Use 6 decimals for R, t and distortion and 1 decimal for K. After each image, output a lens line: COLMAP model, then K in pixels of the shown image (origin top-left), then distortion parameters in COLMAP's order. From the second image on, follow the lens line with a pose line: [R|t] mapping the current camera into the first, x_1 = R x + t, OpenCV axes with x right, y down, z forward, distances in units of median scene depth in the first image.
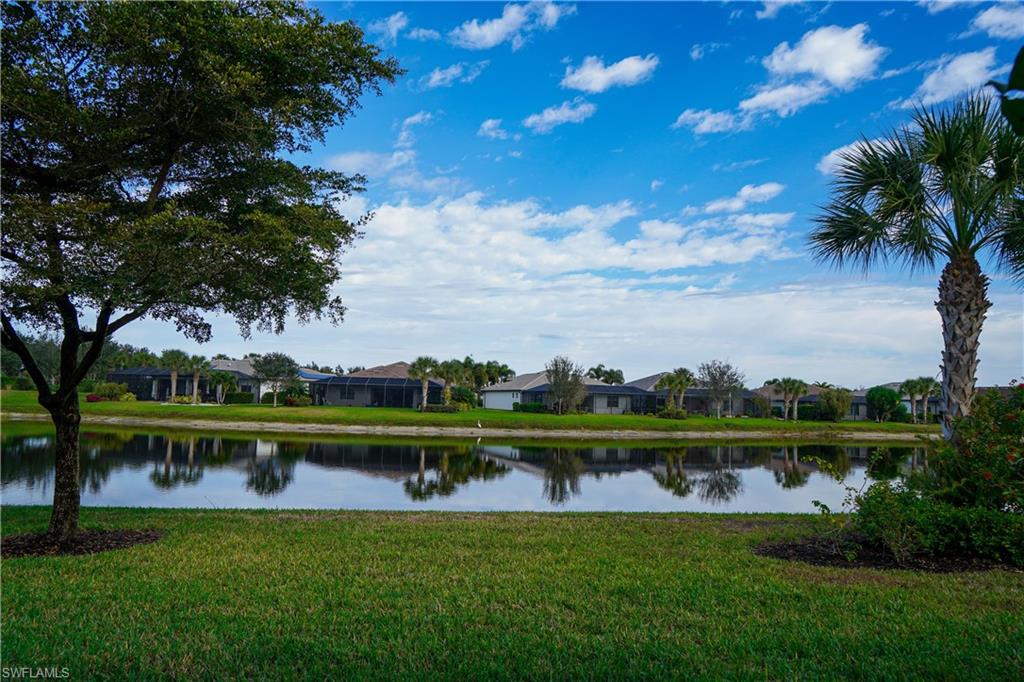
lens RADIAL K [[743.6, 0, 512.0], [0, 743.6, 341.0], [0, 0, 1]] dist [-0.002658, 0.002321]
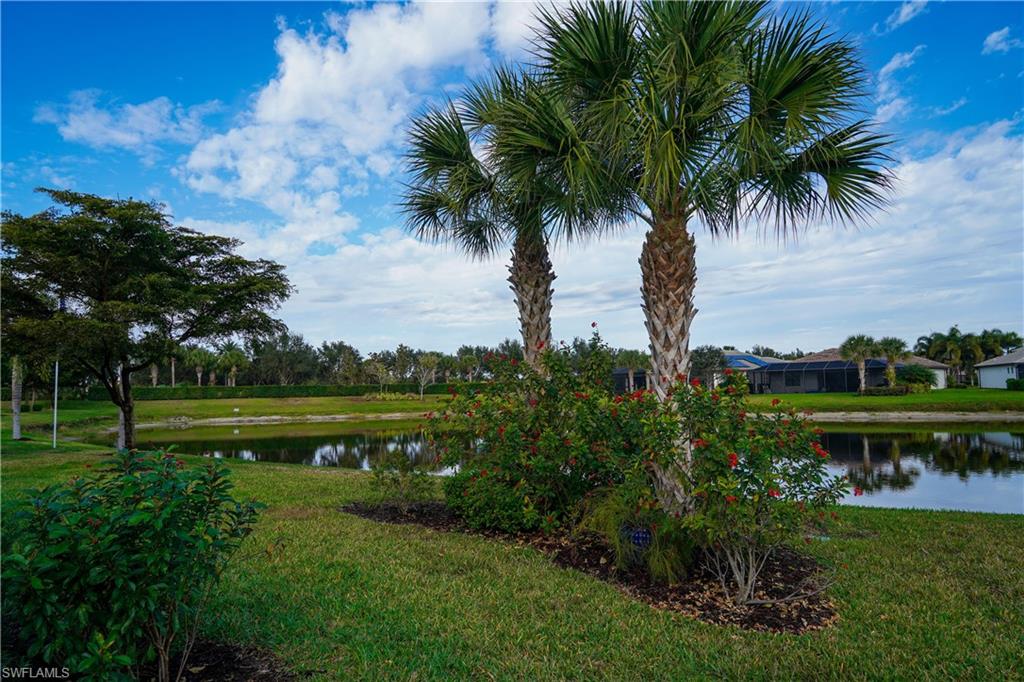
lens RADIAL K [[743.6, 0, 512.0], [0, 743.6, 341.0], [0, 0, 1]] dist [-0.002658, 0.002321]
pose [[0.683433, -0.094632, -0.723853, 0.219362], [0.102894, 0.994151, -0.032821, 0.012922], [0.722725, -0.052049, 0.689173, 0.061713]]
